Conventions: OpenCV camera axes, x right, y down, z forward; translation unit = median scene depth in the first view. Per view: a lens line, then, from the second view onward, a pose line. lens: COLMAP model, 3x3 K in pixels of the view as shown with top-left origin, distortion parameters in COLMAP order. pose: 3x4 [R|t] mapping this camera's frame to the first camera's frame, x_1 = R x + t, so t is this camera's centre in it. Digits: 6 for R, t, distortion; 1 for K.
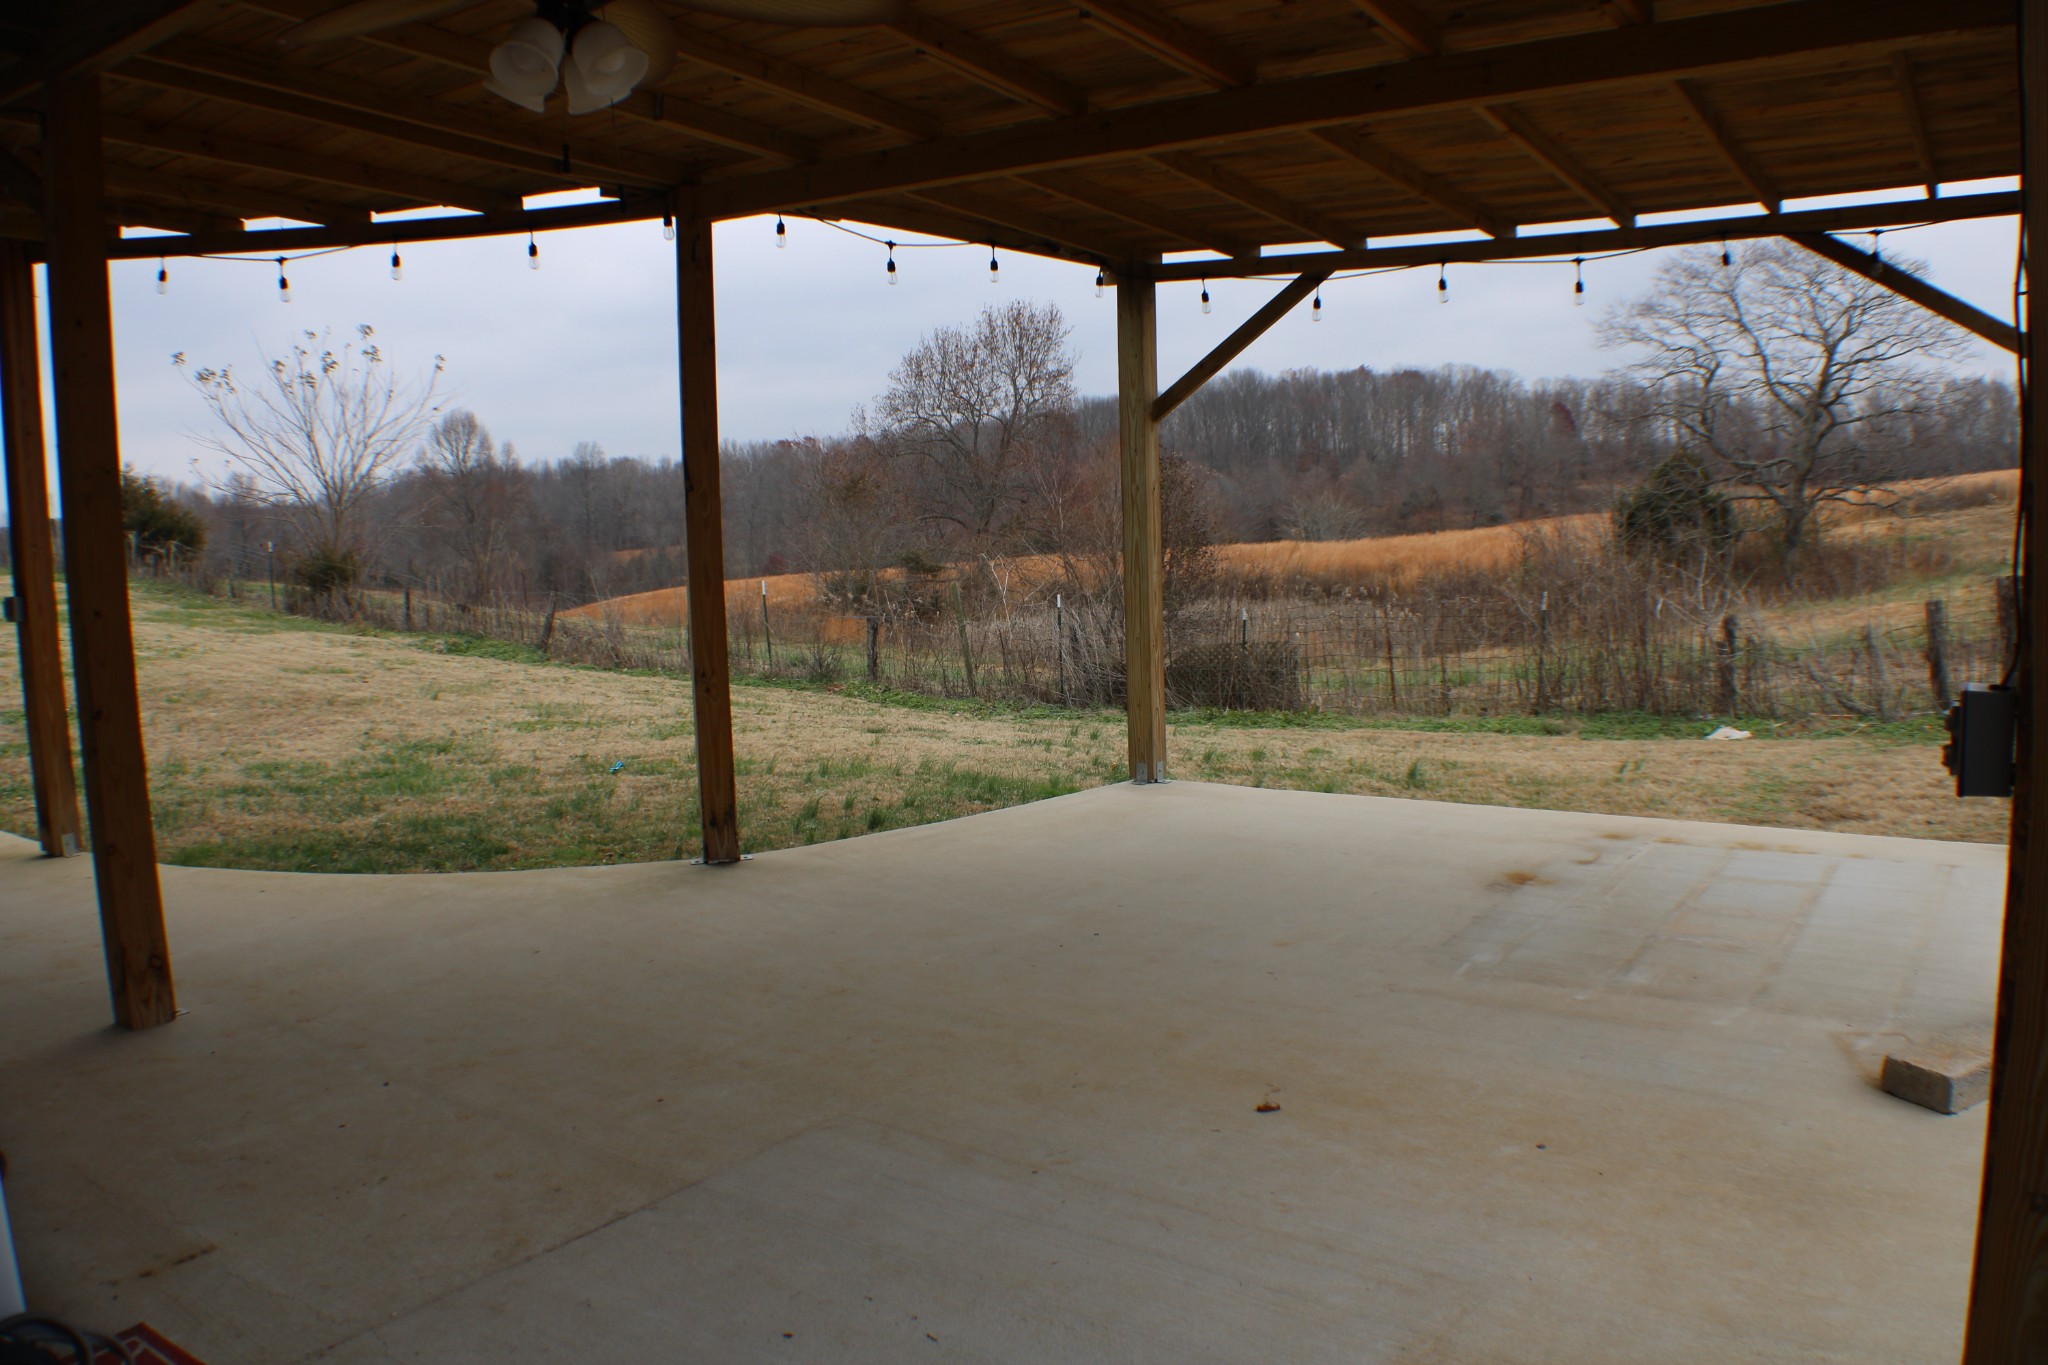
lens RADIAL K [[1534.9, 0, 1026.8], [0, 1534.9, 688.7], [0, 0, 1]] dist [-0.203331, 0.057732]
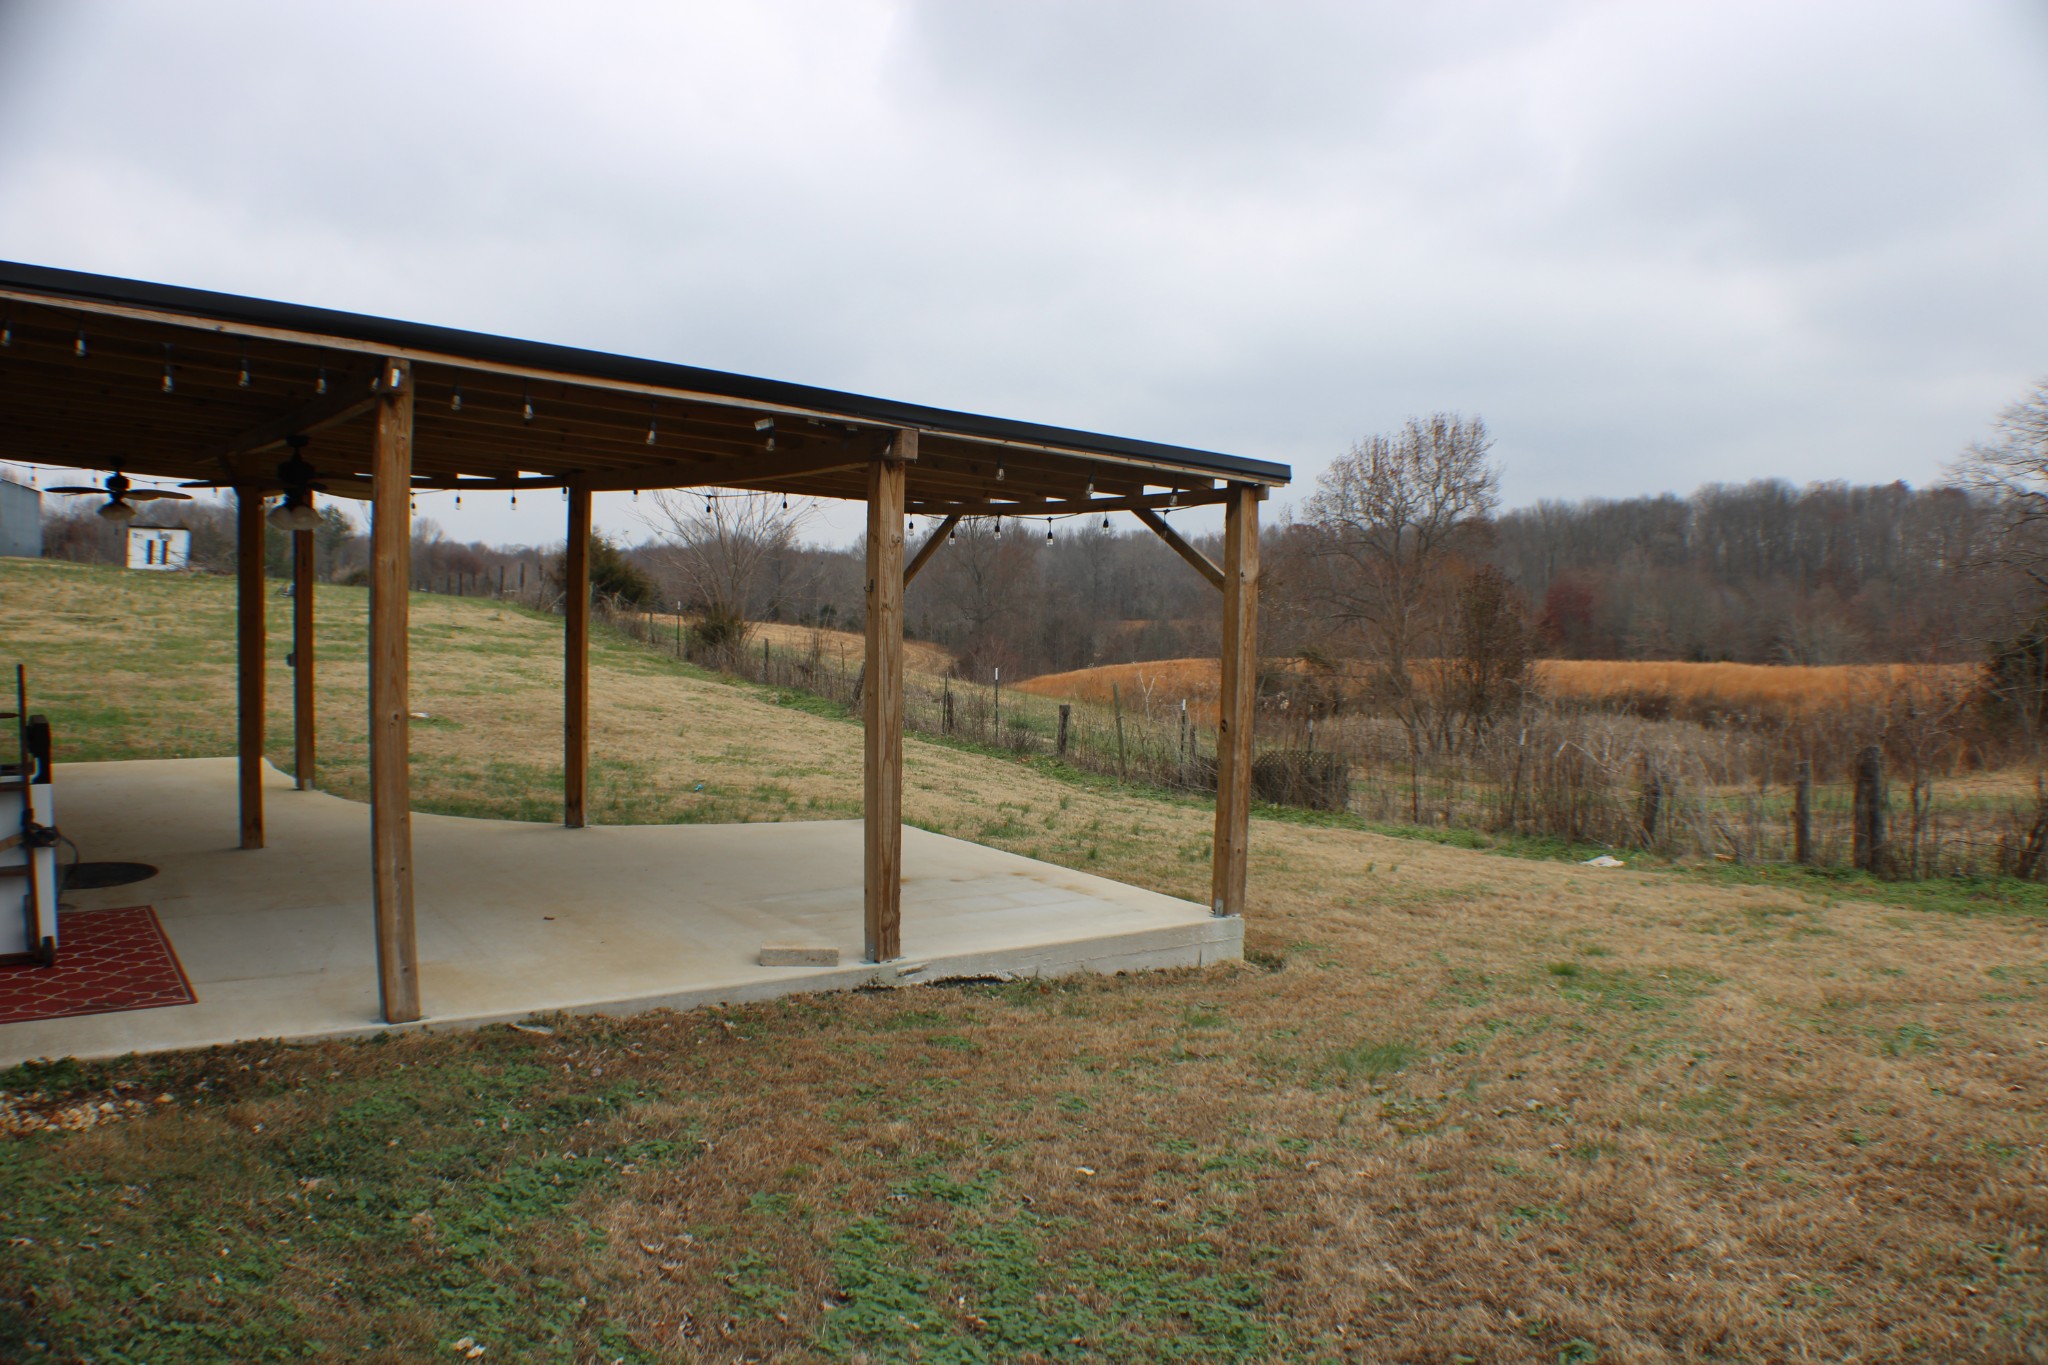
lens RADIAL K [[1534.9, 0, 1026.8], [0, 1534.9, 688.7], [0, 0, 1]] dist [-0.203331, 0.057732]
pose [[0.939680, 0.079426, -0.332705, 0.113689], [-0.096597, 0.994695, -0.035362, -0.005293], [0.328132, 0.065367, 0.942368, -0.071171]]
